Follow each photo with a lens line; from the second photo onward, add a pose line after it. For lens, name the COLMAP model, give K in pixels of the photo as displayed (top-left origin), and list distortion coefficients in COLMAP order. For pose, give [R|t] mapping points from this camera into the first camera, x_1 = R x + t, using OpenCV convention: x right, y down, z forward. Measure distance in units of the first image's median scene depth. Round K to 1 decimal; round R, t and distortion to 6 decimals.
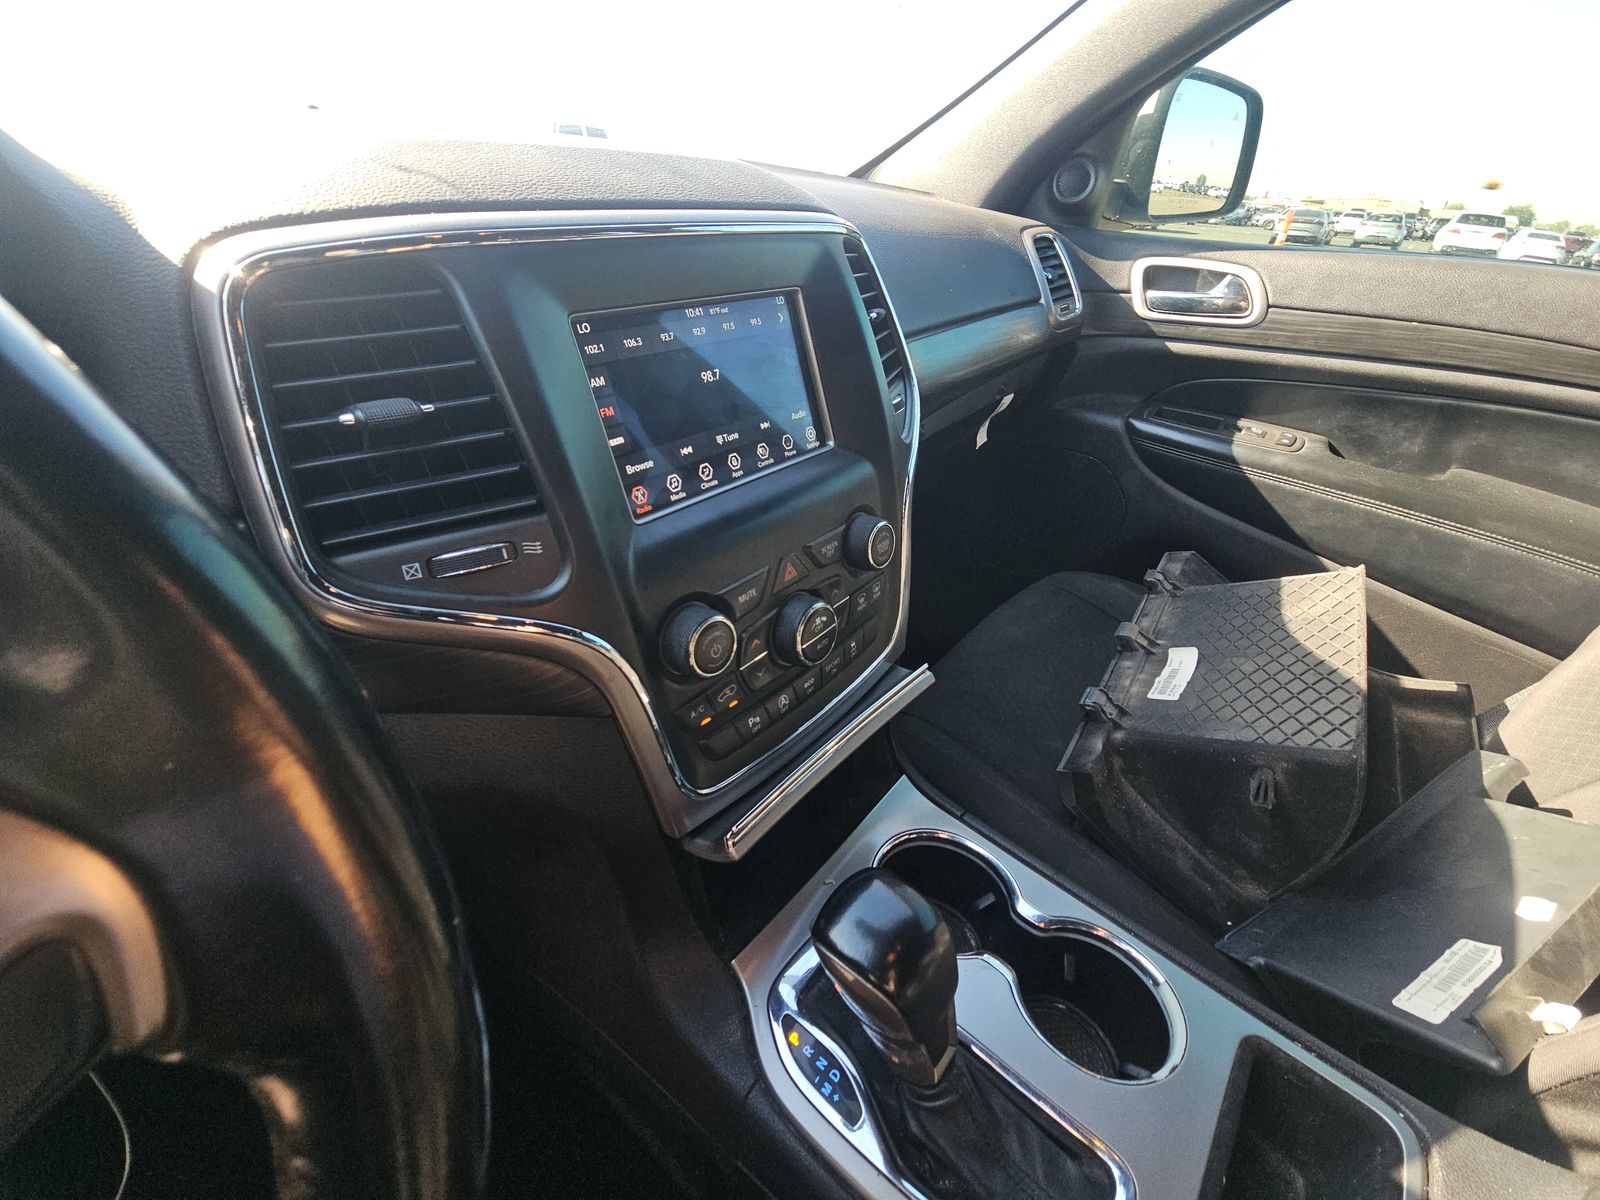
lens RADIAL K [[629.0, 0, 798.2], [0, 629.0, 594.7], [0, 0, 1]] dist [0.002107, -0.006743]
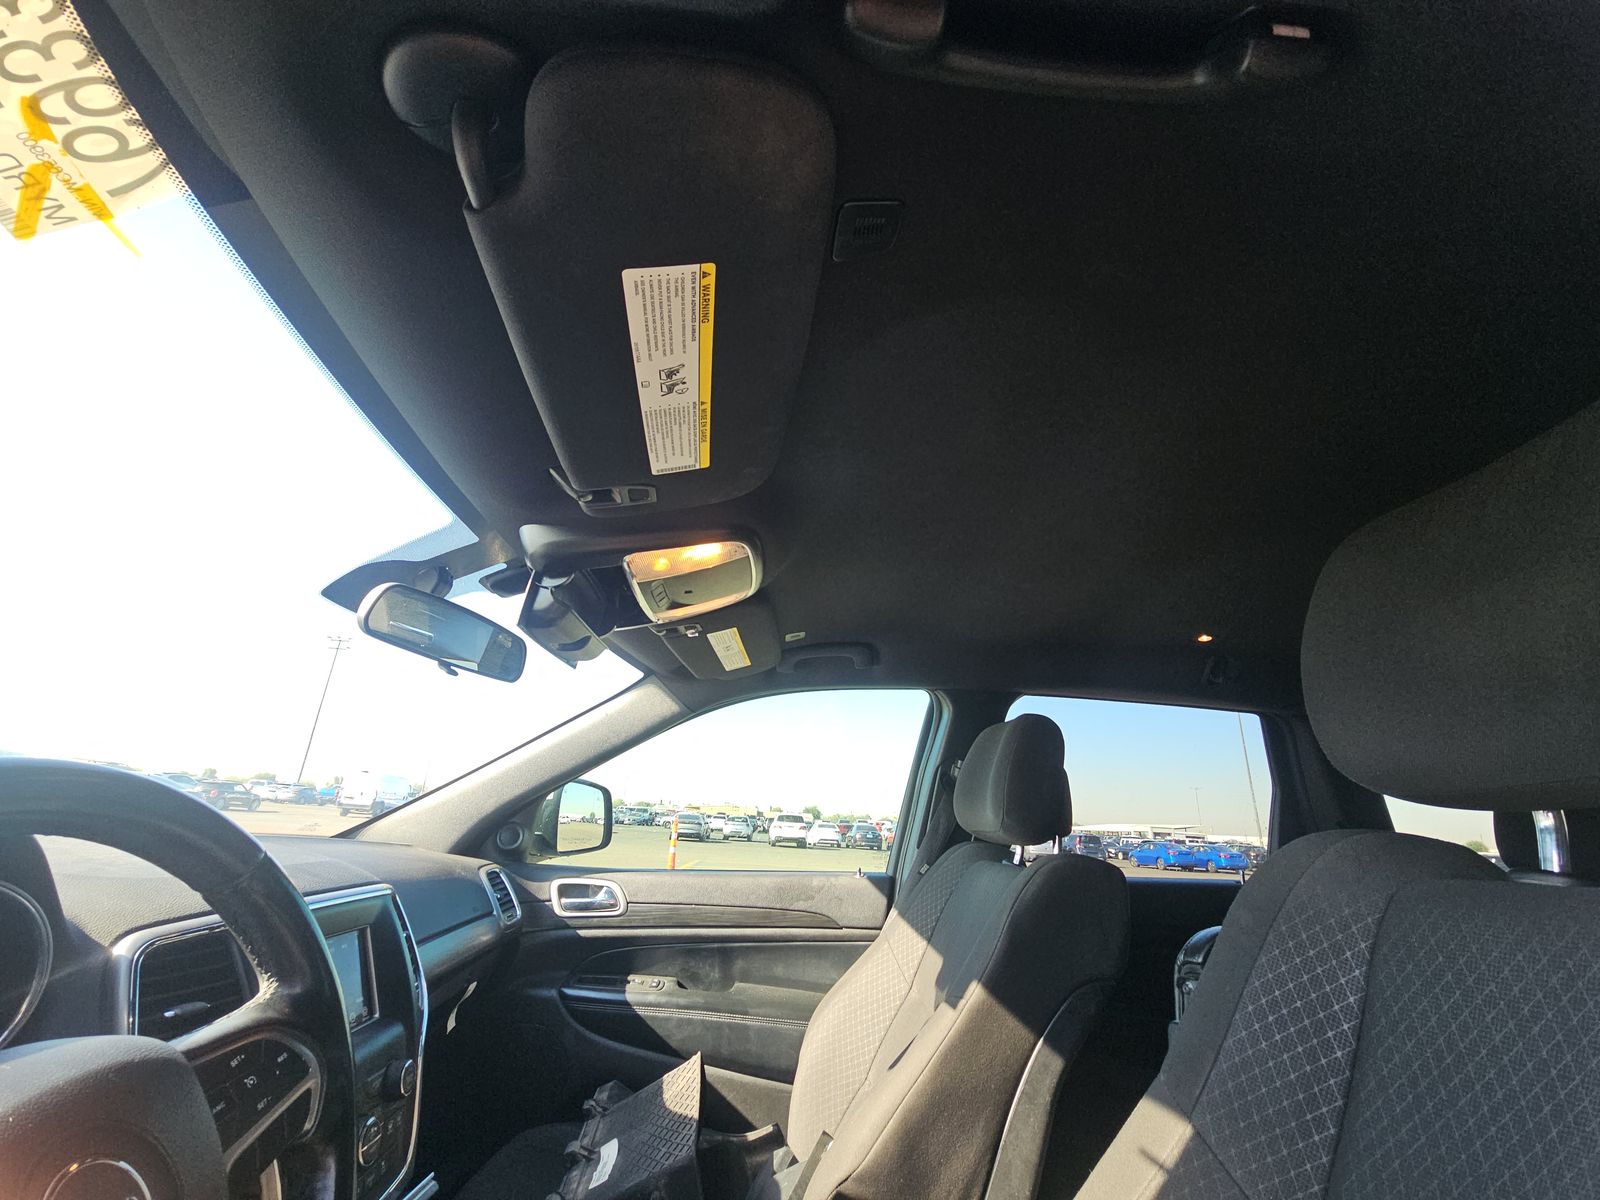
lens RADIAL K [[653.6, 0, 793.6], [0, 653.6, 588.3], [0, 0, 1]] dist [0.002164, 0.000444]
pose [[0.733990, 0.223291, 0.641404, -0.274471], [0.349710, 0.685327, -0.638772, 0.263021], [-0.582204, 0.693158, 0.424936, -0.644130]]
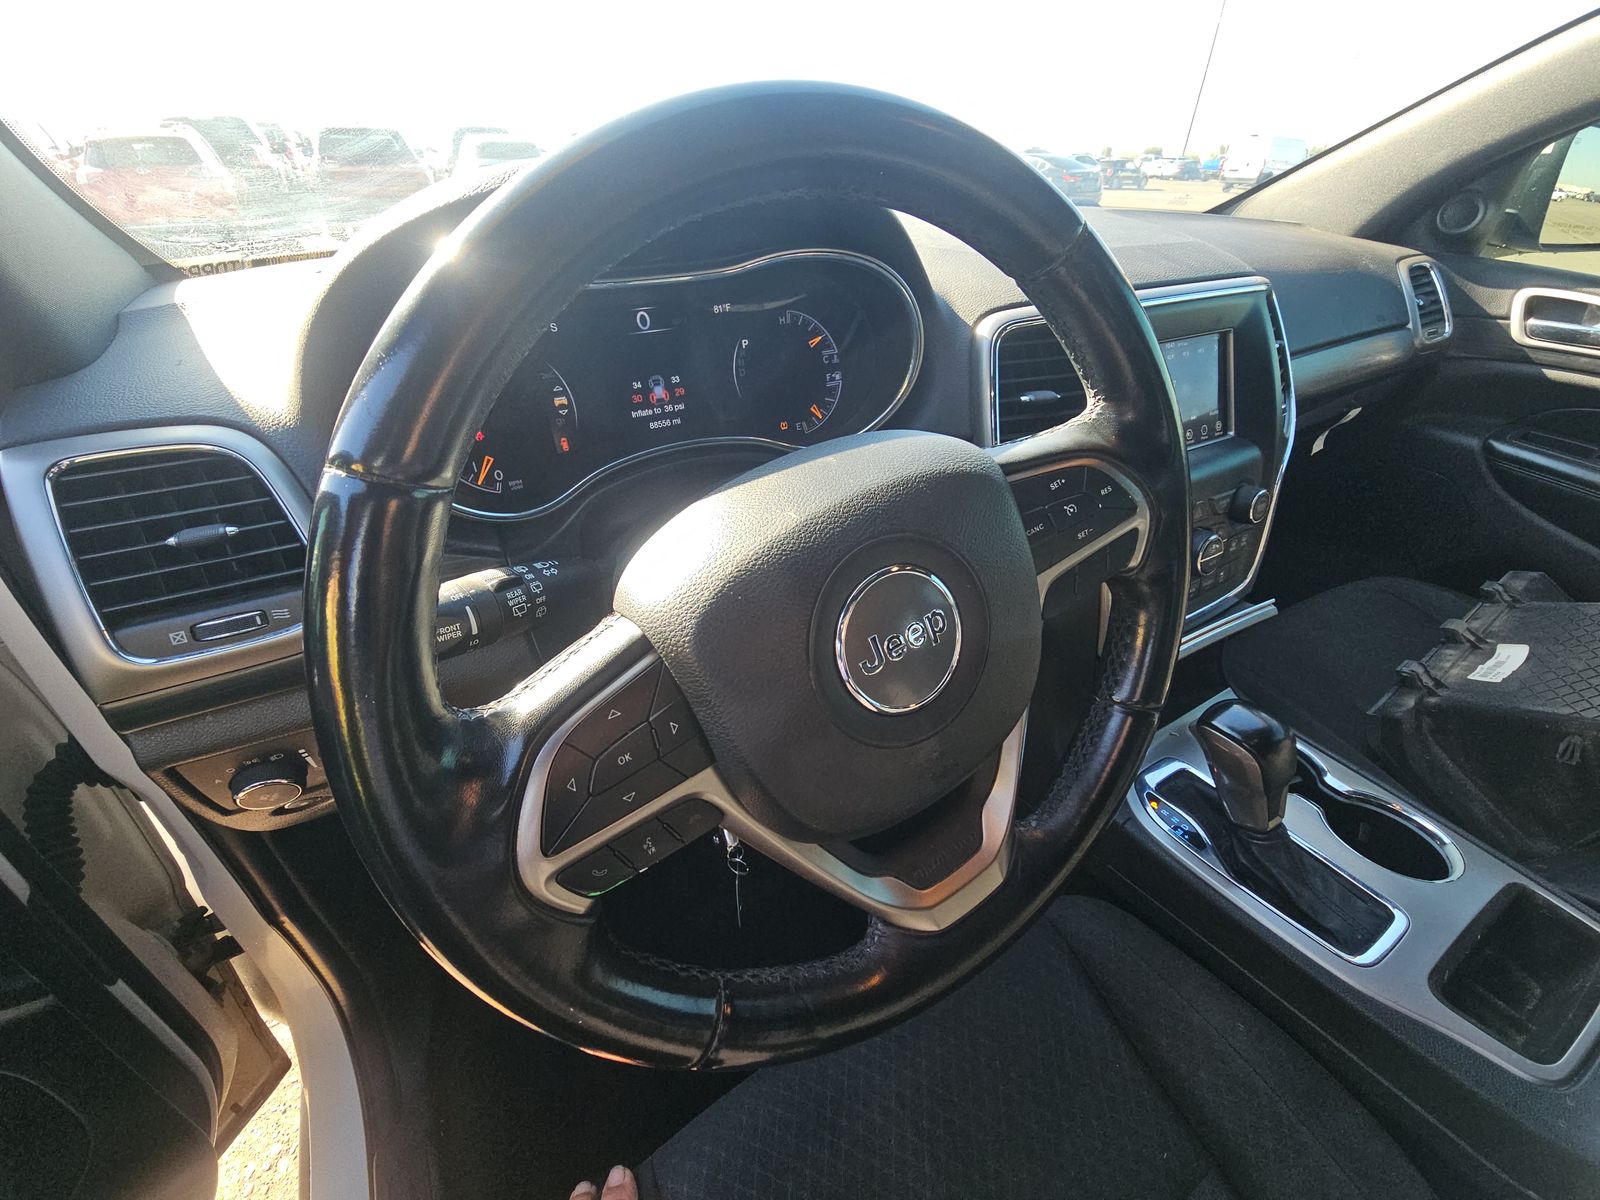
lens RADIAL K [[642.2, 0, 790.6], [0, 642.2, 596.9], [0, 0, 1]] dist [0.031495, -0.021036]
pose [[0.940295, 0.152035, -0.304518, -0.209860], [-0.150563, 0.988191, 0.028456, 0.131337], [0.305248, 0.019092, 0.952081, -0.395484]]
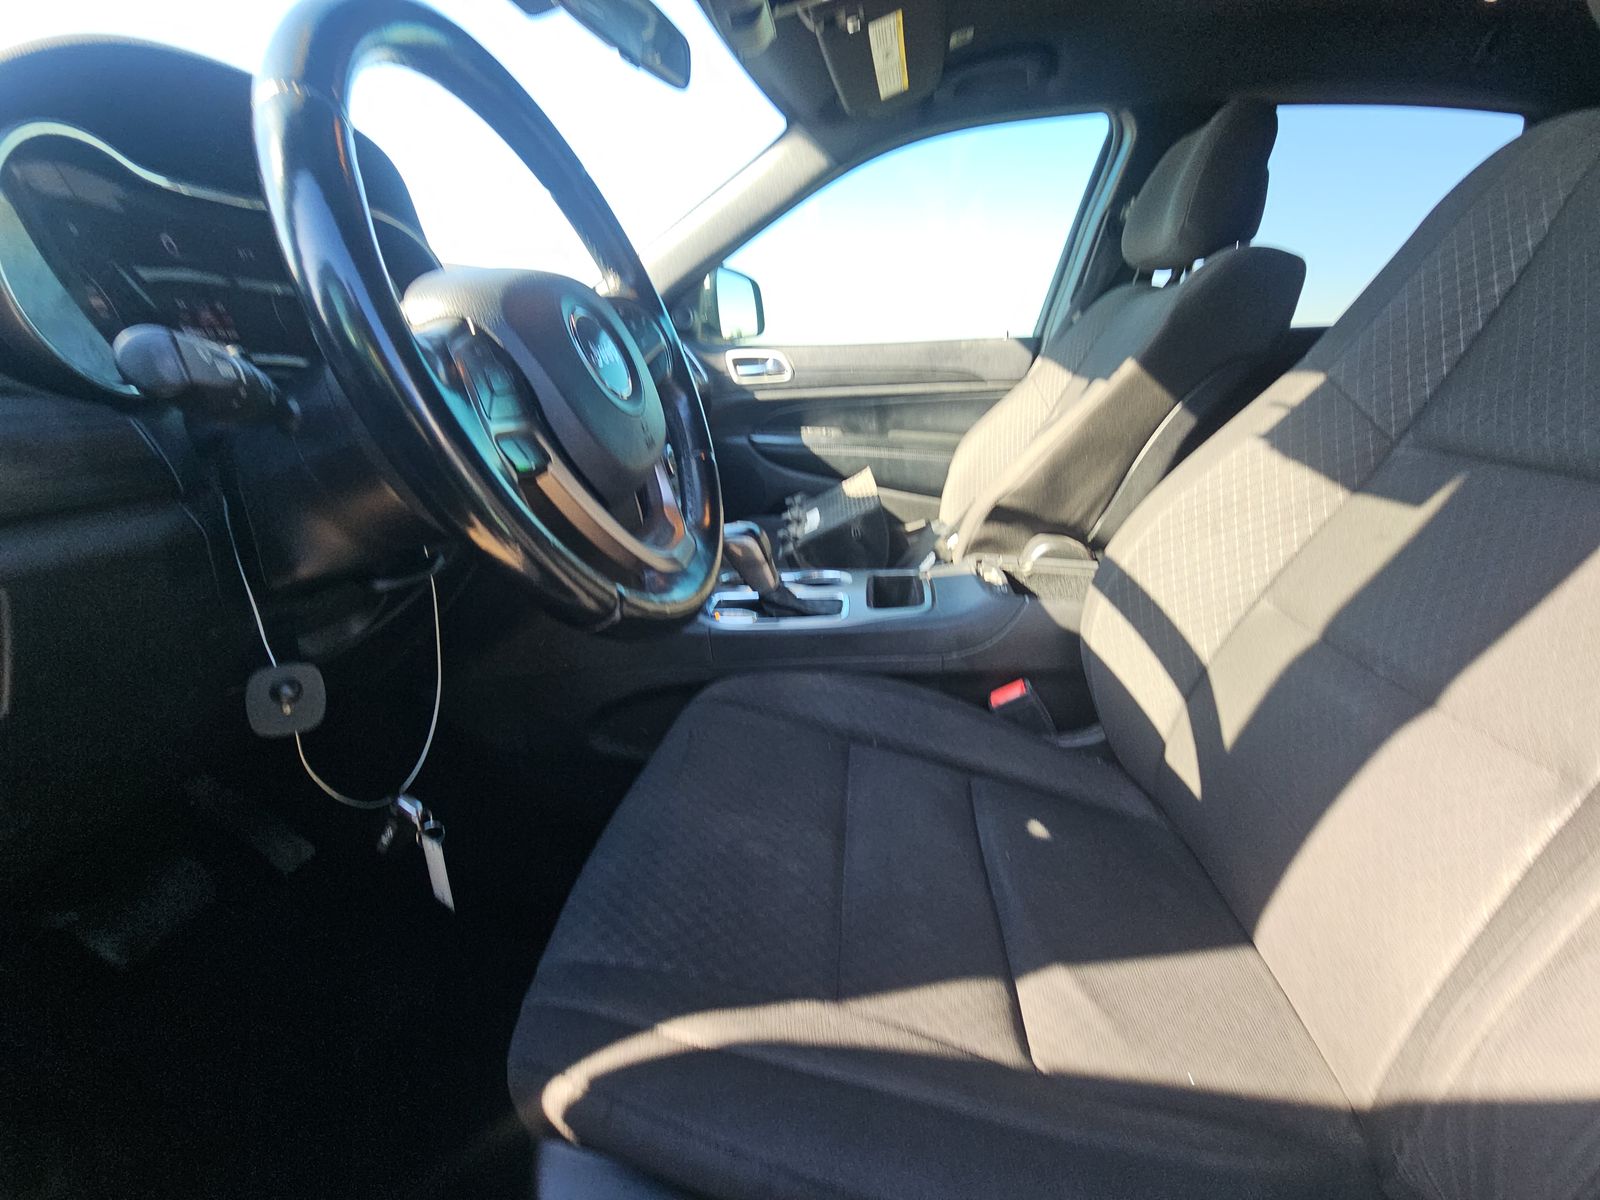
lens RADIAL K [[653.6, 0, 793.6], [0, 653.6, 588.3], [0, 0, 1]] dist [0.002164, 0.000444]
pose [[0.832738, -0.206215, 0.513831, -0.455405], [0.325167, 0.933292, -0.152425, 0.495564], [-0.448122, 0.294011, 0.844242, -0.543050]]
